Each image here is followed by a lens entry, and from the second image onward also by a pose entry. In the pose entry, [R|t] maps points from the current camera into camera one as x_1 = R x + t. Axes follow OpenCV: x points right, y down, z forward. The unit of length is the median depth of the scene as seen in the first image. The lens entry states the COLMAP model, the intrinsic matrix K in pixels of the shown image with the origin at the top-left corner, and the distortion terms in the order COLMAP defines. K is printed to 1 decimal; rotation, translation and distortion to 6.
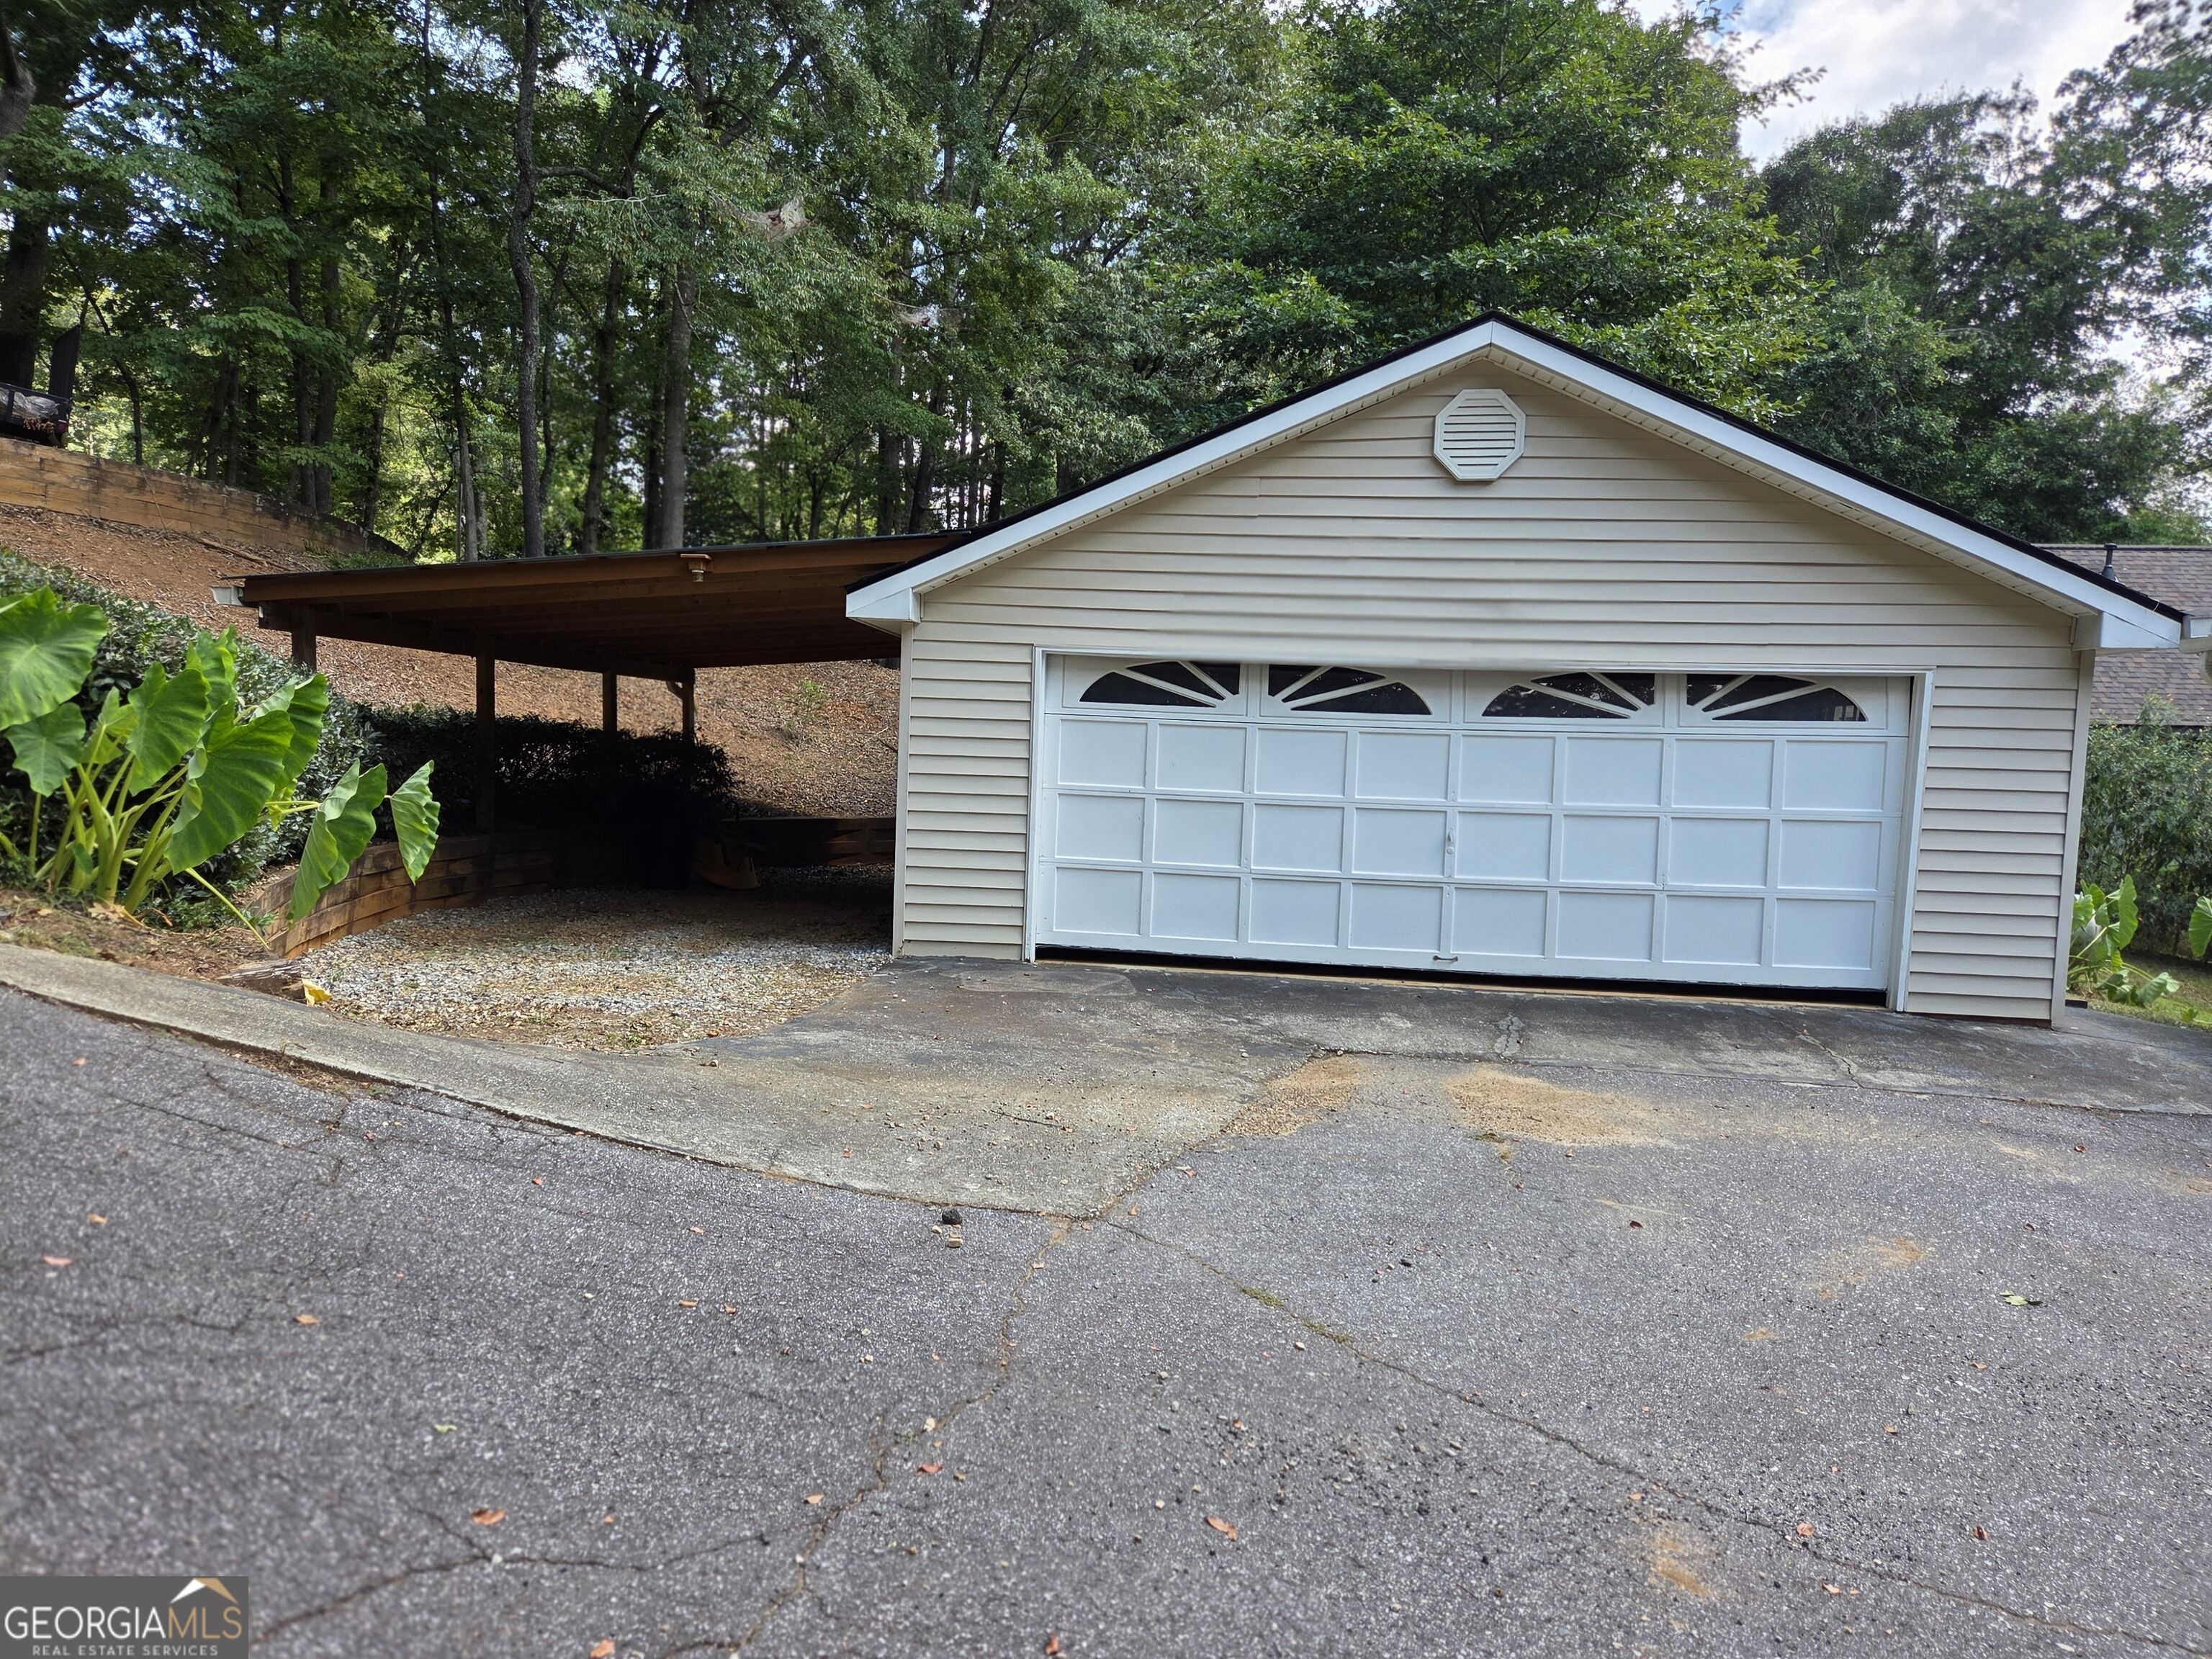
lens RADIAL K [[1468.6, 0, 1099.8], [0, 1468.6, 853.0], [0, 0, 1]] dist [0.006403, -0.007114]
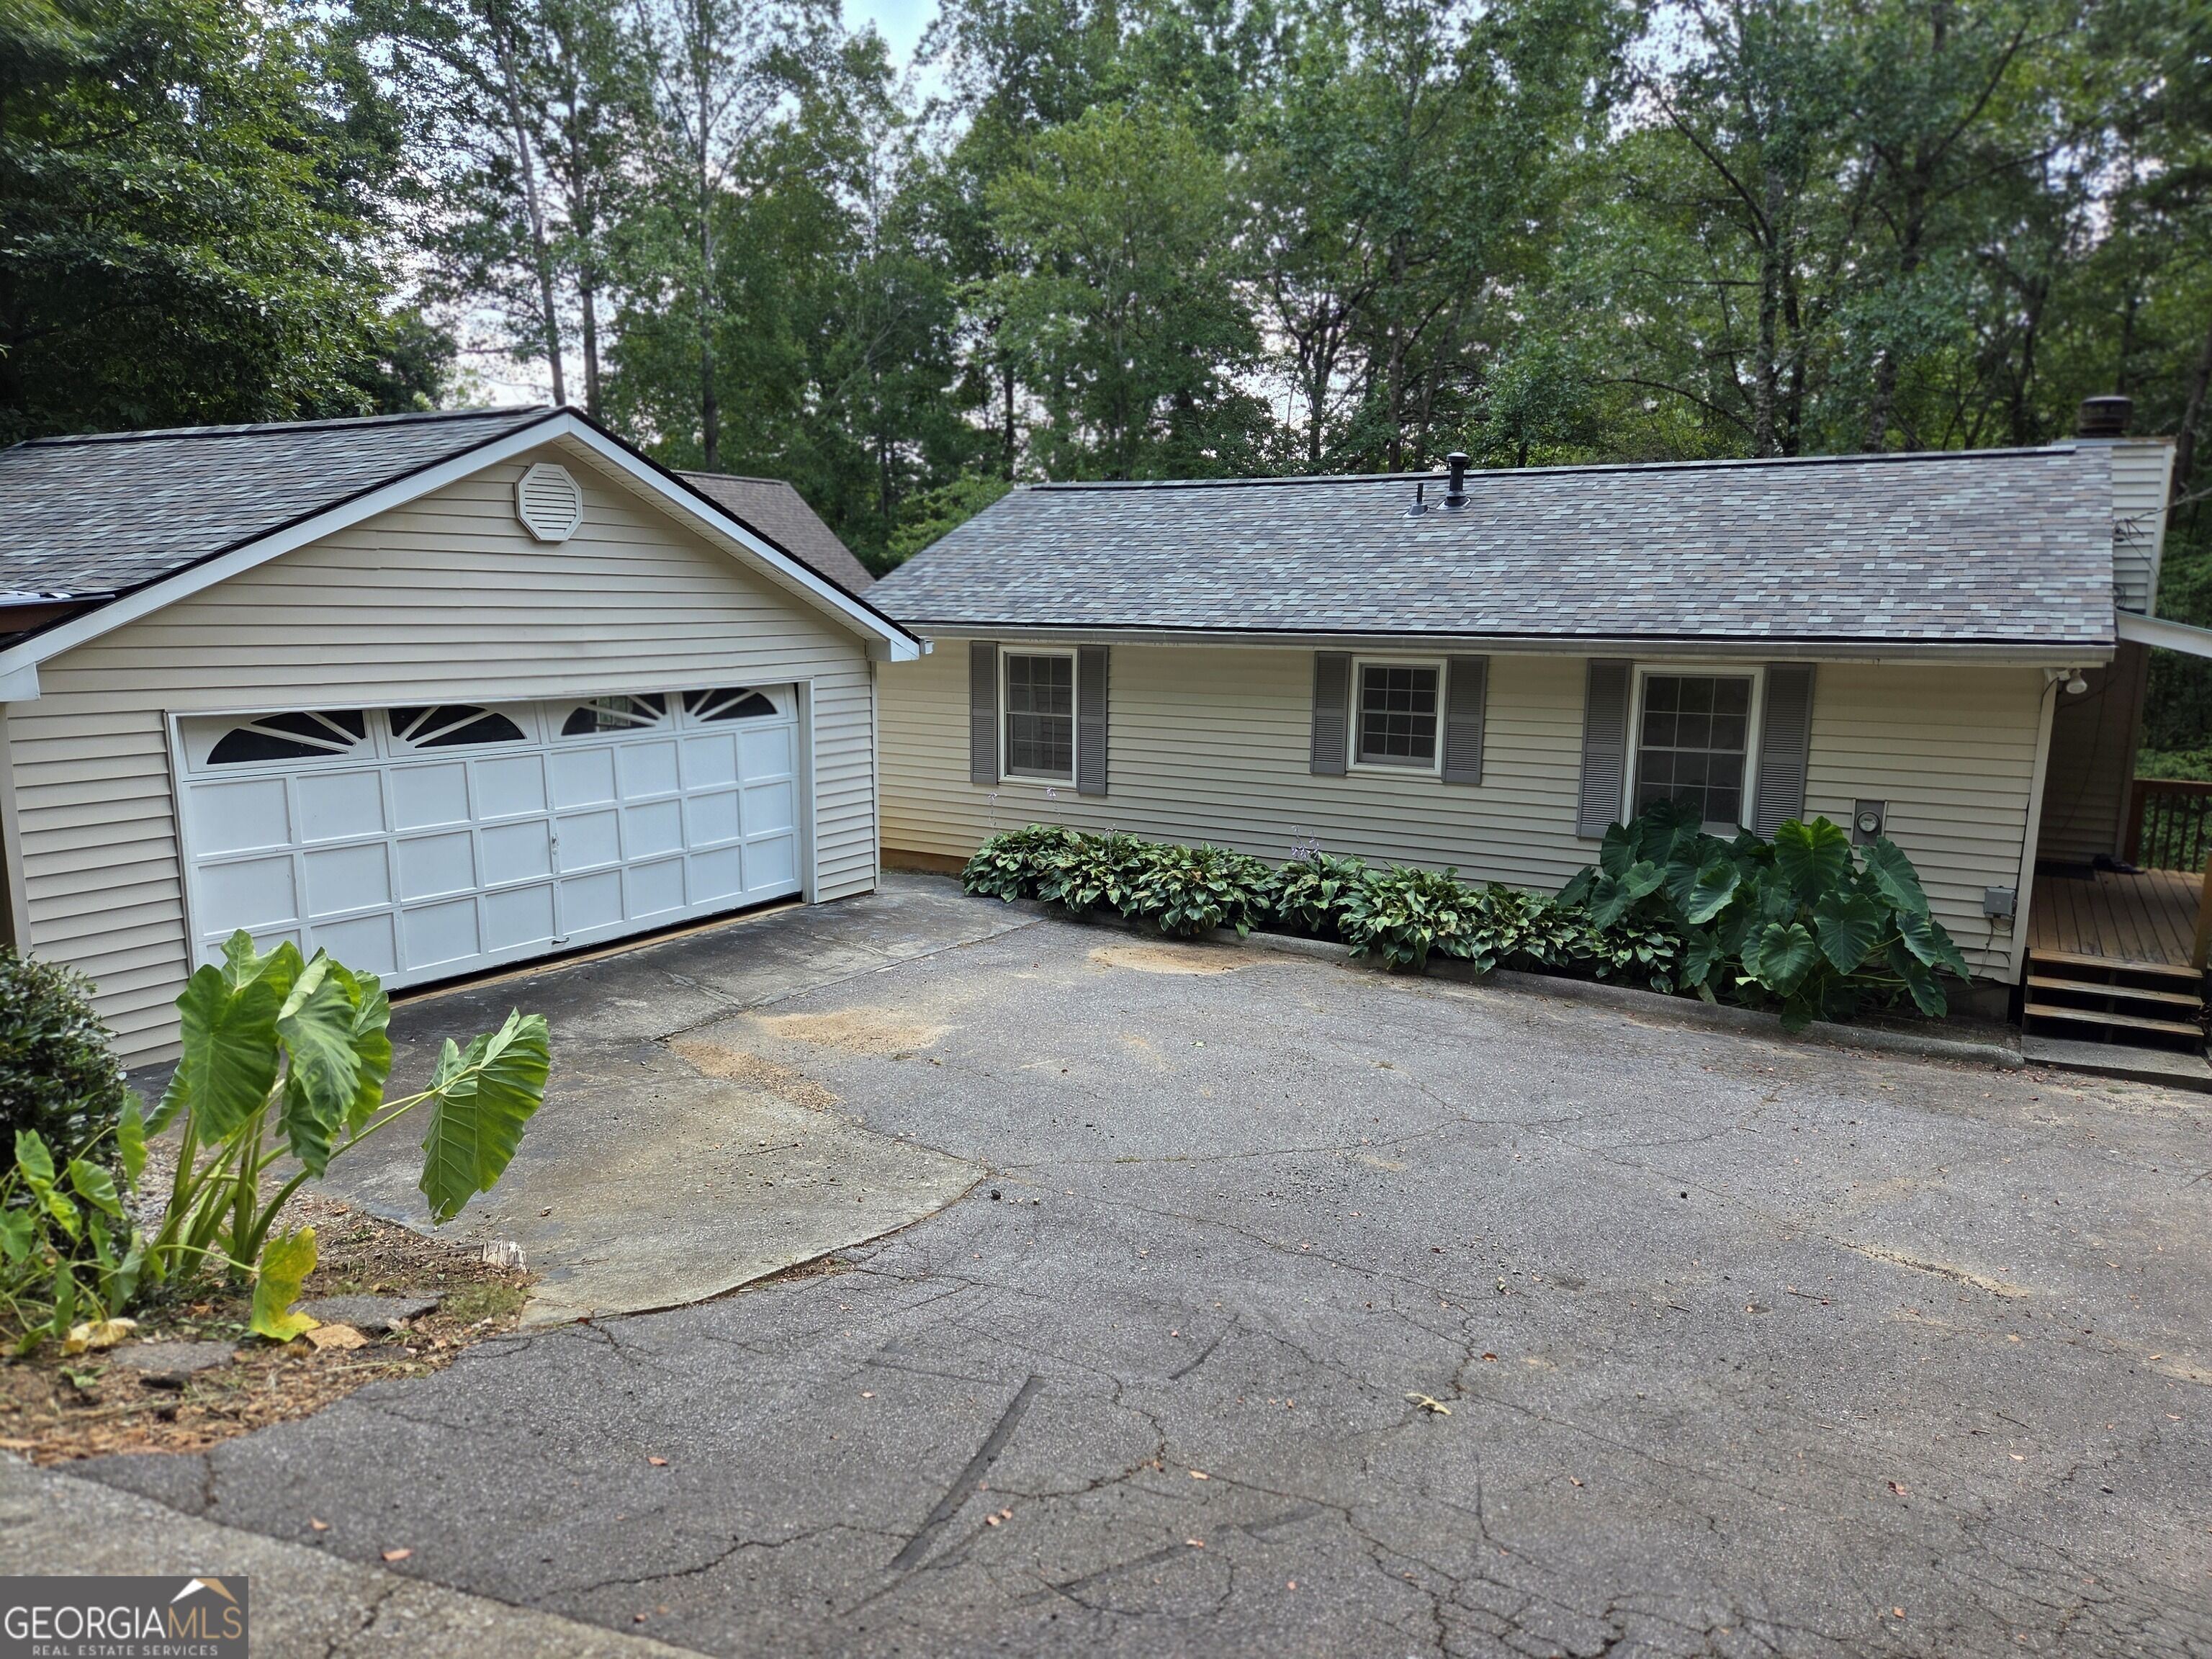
lens RADIAL K [[1468.6, 0, 1103.0], [0, 1468.6, 841.8], [0, 0, 1]] dist [0.006403, -0.007114]
pose [[0.387646, -0.181013, 0.903861, -0.677670], [0.062924, 0.983439, 0.169963, -0.187862], [-0.919658, -0.009011, 0.392616, 0.127208]]
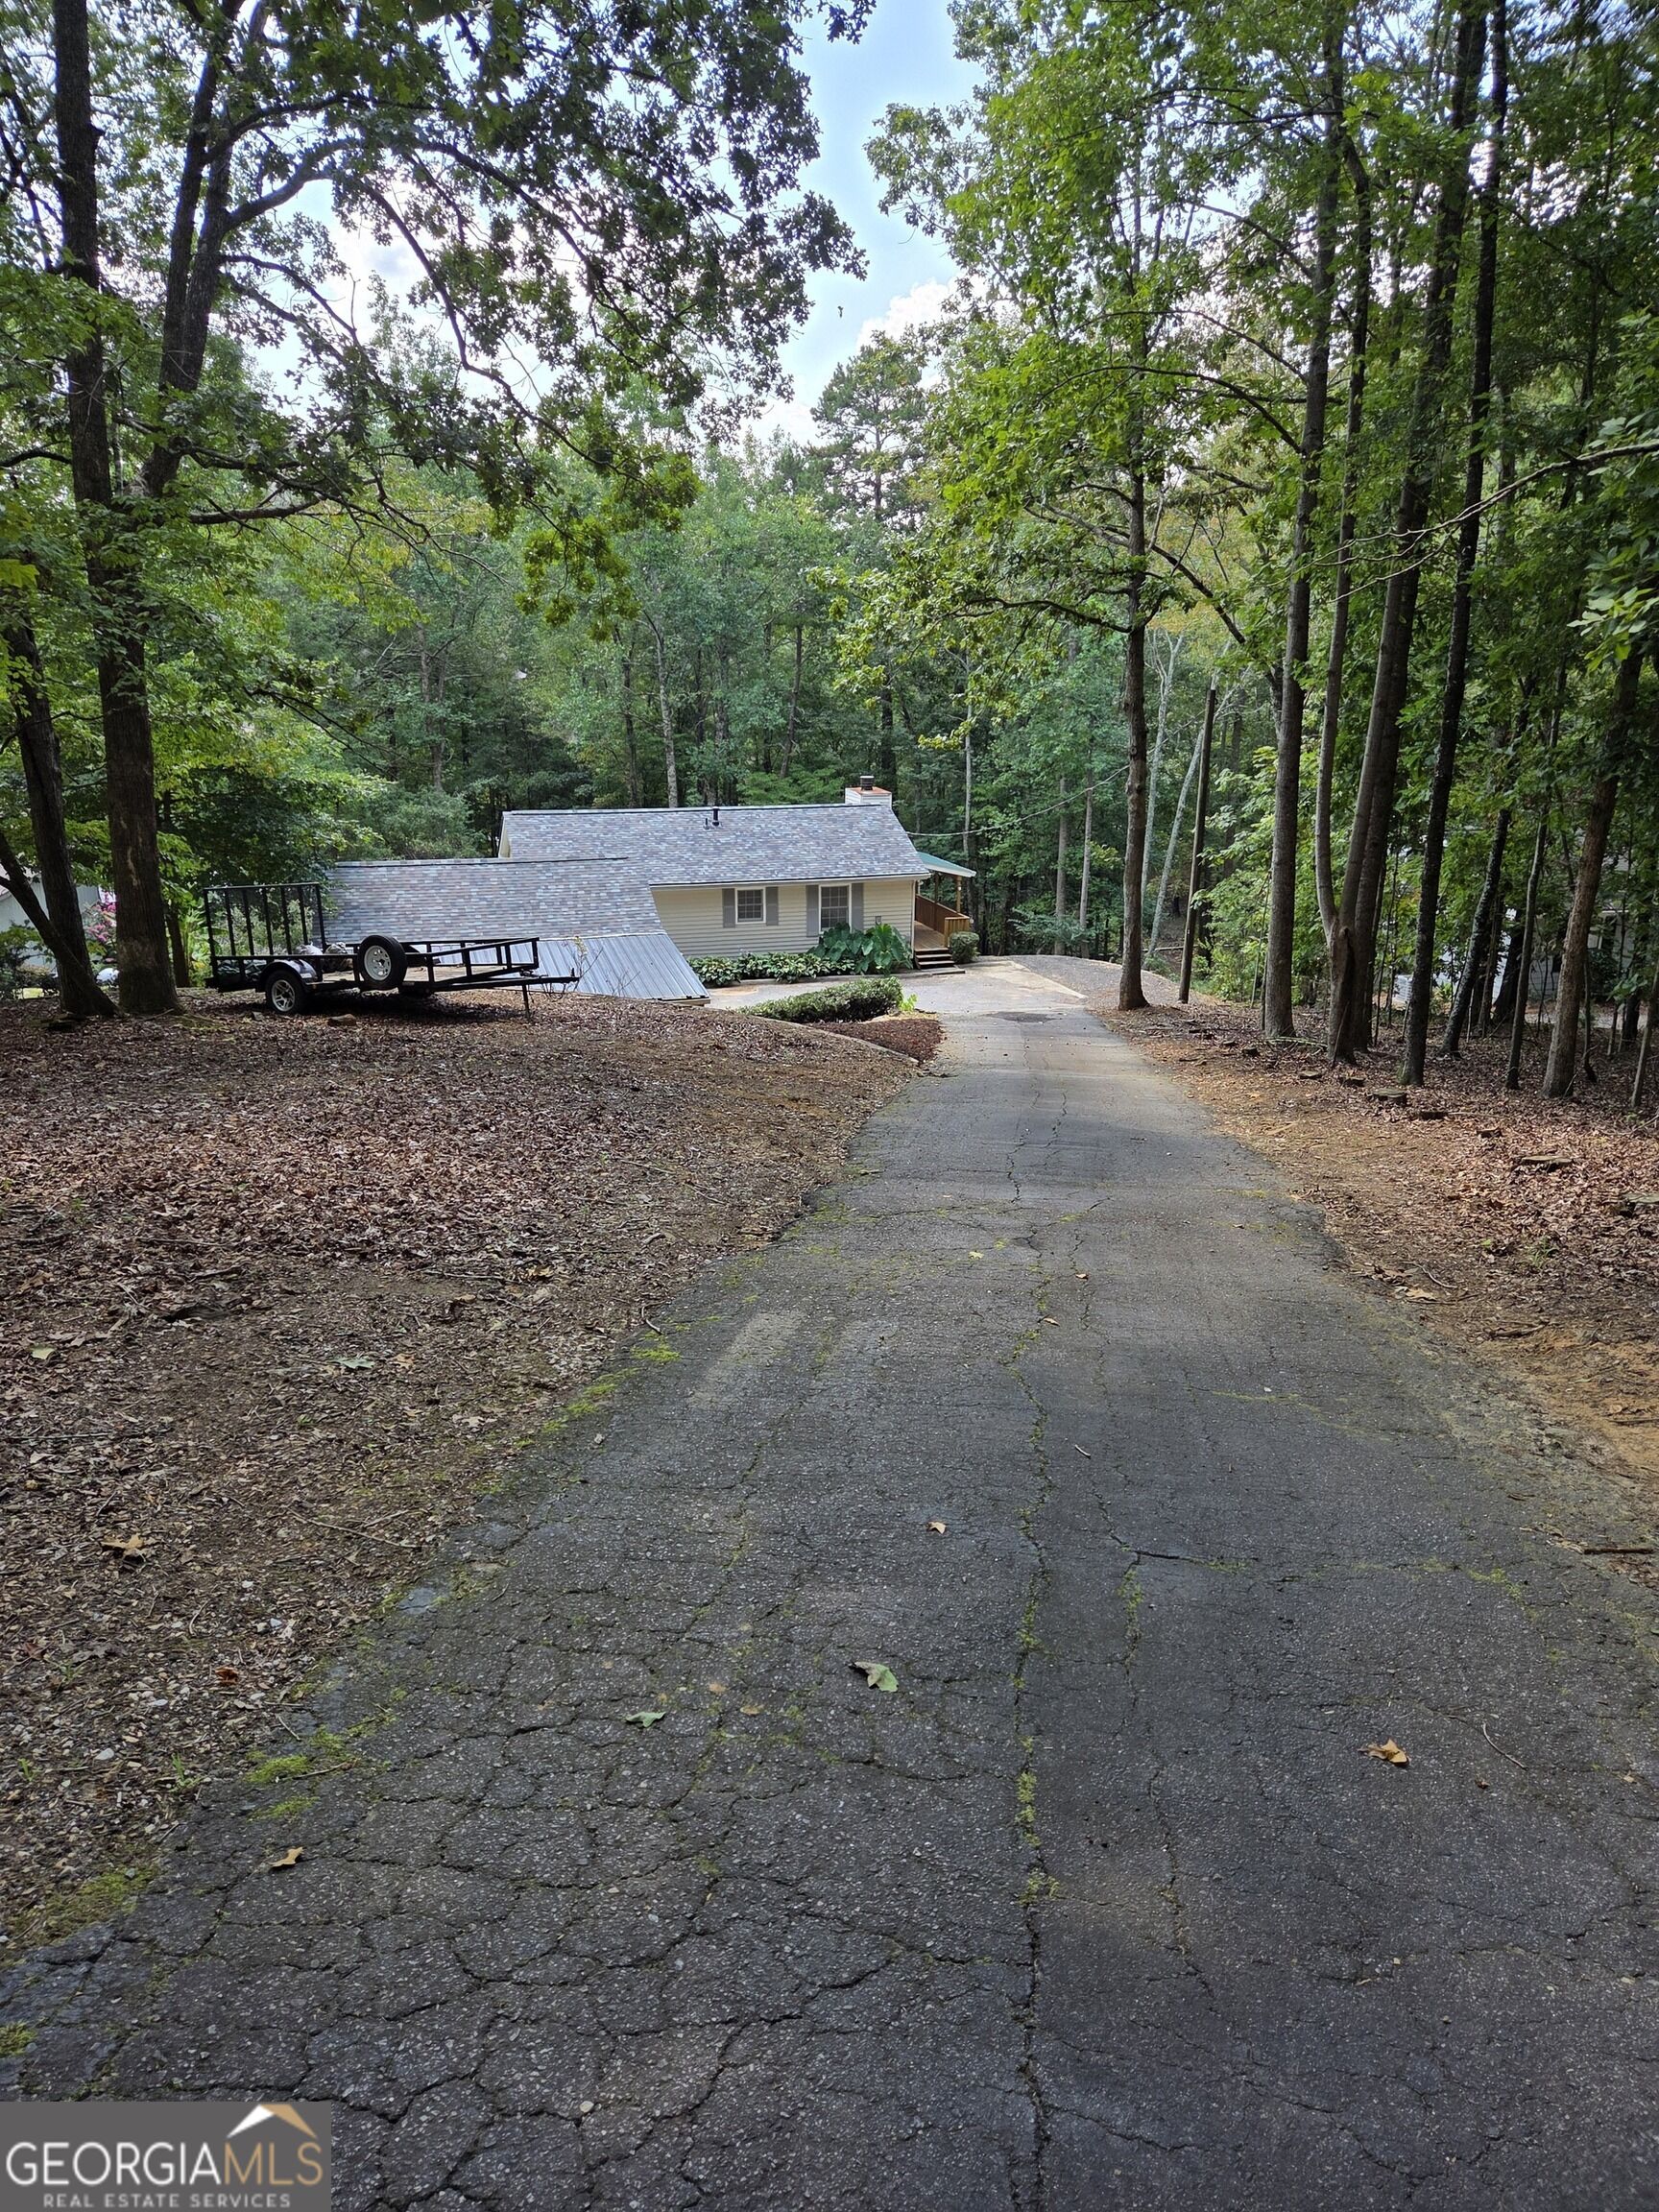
lens RADIAL K [[1468.6, 0, 835.9], [0, 1468.6, 1094.5], [0, 0, 1]] dist [0.006403, -0.007114]
pose [[-0.434274, -0.292085, 0.852110, -3.459770], [0.037804, 0.939225, 0.341213, -1.059517], [-0.899987, 0.180394, -0.396839, 2.144675]]
